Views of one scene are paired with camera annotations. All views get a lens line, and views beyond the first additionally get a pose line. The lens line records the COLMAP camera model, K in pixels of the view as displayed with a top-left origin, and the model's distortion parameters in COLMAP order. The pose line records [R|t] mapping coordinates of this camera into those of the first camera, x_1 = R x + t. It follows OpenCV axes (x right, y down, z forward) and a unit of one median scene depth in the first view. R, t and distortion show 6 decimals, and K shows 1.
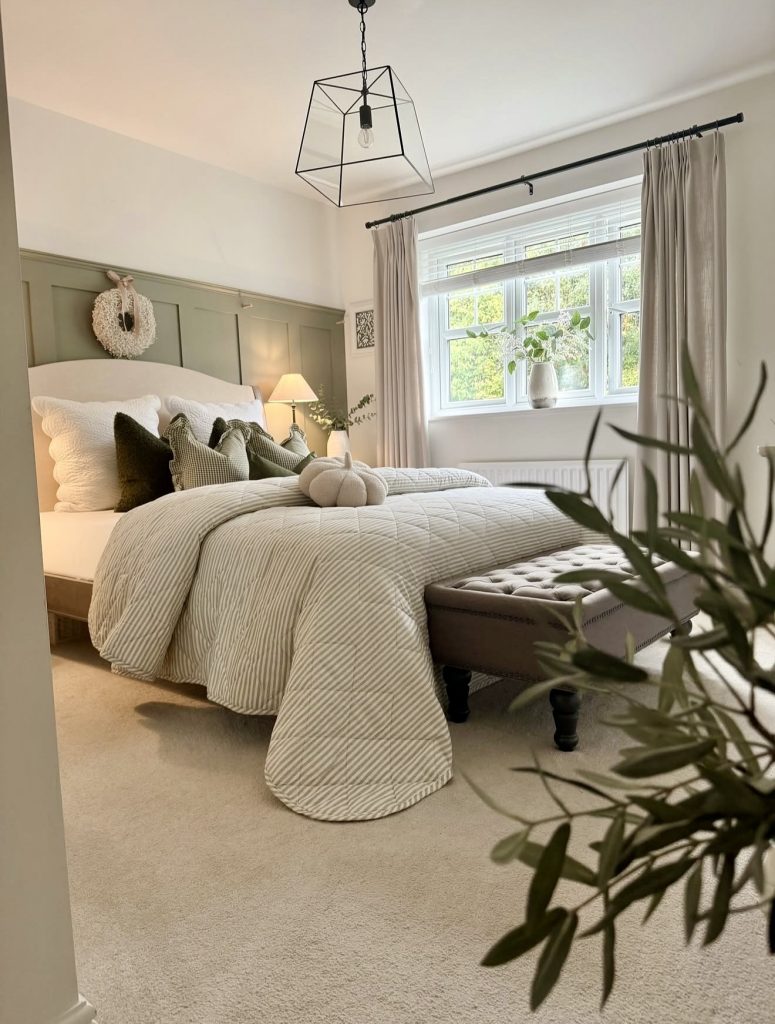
lens RADIAL K [[764.6, 0, 387.5], [0, 764.6, 512.0], [0, 0, 1]] dist [0.000734, -0.001237]
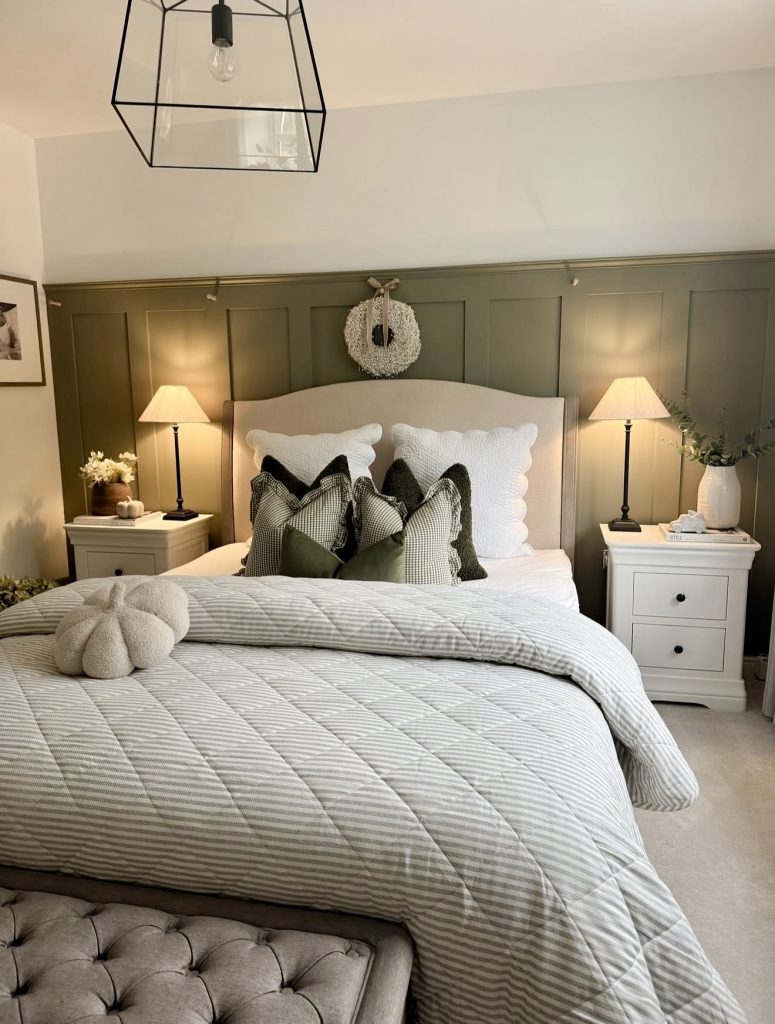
lens RADIAL K [[764.6, 0, 387.5], [0, 764.6, 512.0], [0, 0, 1]] dist [0.000734, -0.001237]
pose [[0.433087, 0.136300, -0.890987, 0.449665], [-0.070019, 0.990601, 0.117504, -0.153910], [0.898628, 0.011496, 0.438560, 0.630914]]
